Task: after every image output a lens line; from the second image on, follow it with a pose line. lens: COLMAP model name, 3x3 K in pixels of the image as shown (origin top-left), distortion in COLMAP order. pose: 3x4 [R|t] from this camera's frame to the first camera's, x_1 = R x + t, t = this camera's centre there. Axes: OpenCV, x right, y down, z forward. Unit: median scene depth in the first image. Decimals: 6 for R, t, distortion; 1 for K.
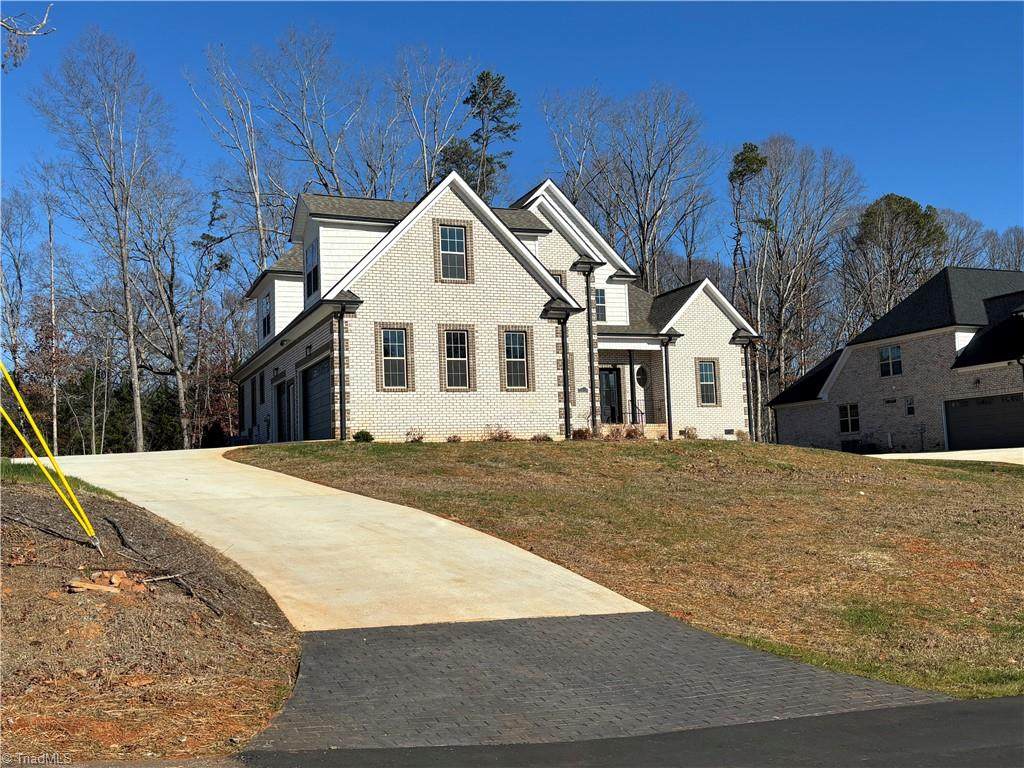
lens RADIAL K [[1014.3, 0, 512.0], [0, 1014.3, 384.0], [0, 0, 1]] dist [0.088223, -0.021877]
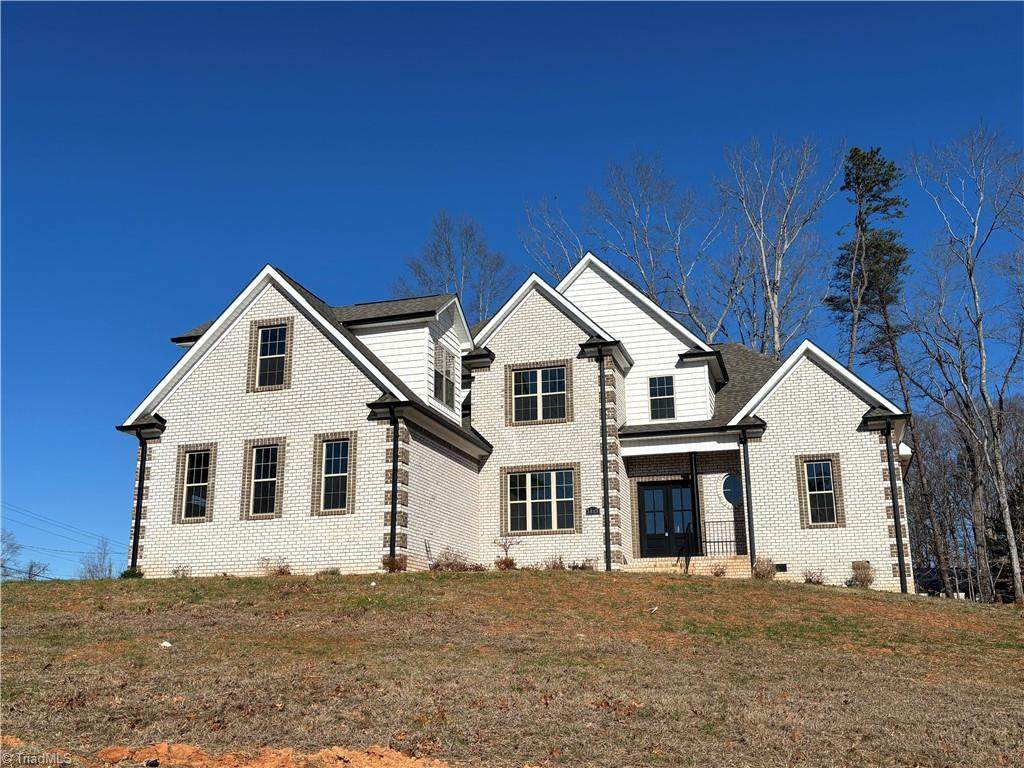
lens RADIAL K [[1014.3, 0, 512.0], [0, 1014.3, 384.0], [0, 0, 1]] dist [0.088223, -0.021877]
pose [[0.775799, -0.136853, -0.615960, 0.503698], [0.040336, 0.984956, -0.168032, 0.037623], [0.629689, 0.105514, 0.769648, 0.375523]]
